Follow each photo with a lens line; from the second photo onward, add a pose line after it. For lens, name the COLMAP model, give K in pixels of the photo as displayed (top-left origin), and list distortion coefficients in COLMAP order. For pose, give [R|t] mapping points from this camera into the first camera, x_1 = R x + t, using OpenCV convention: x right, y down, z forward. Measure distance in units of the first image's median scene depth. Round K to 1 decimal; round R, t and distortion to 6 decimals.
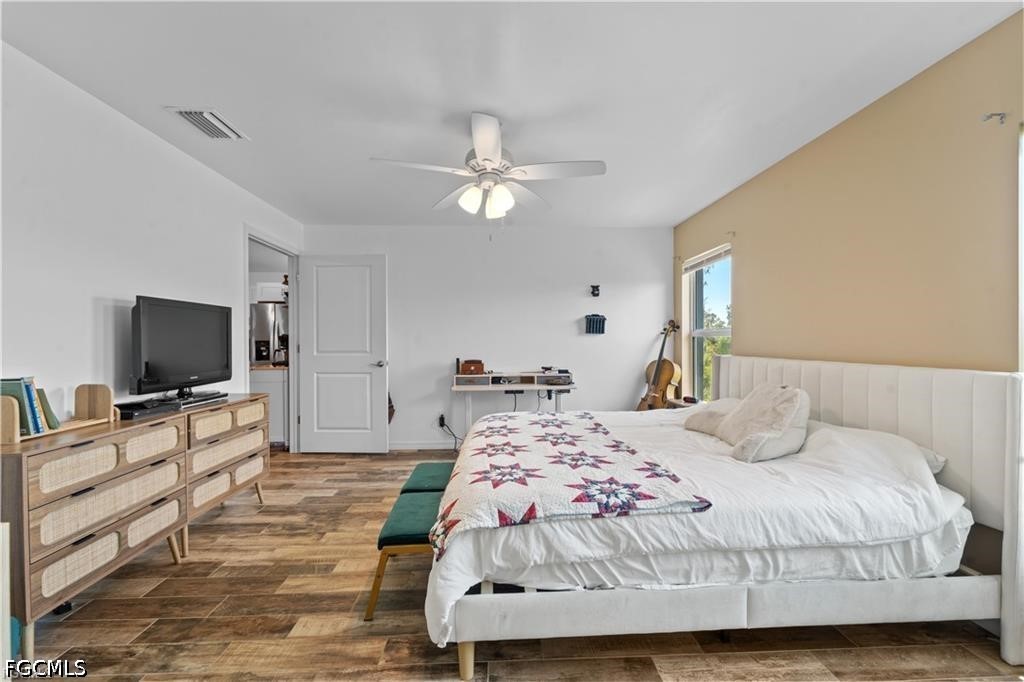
lens RADIAL K [[414.5, 0, 518.8], [0, 414.5, 342.7], [0, 0, 1]] dist [0.000606, 0.000058]
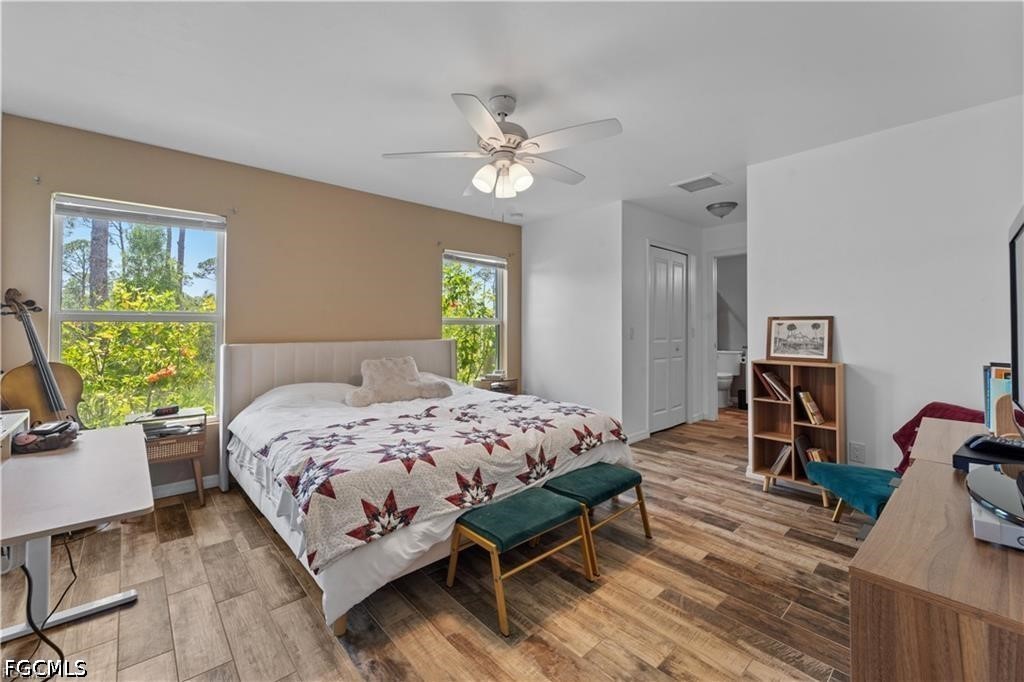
lens RADIAL K [[422.2, 0, 510.3], [0, 422.2, 321.8], [0, 0, 1]] dist [0.000450, 0.000039]
pose [[-0.626038, 0.012649, 0.779690, -0.960300], [0.011579, 0.999909, -0.006925, -0.006245], [-0.779706, 0.004693, -0.626128, 1.833877]]
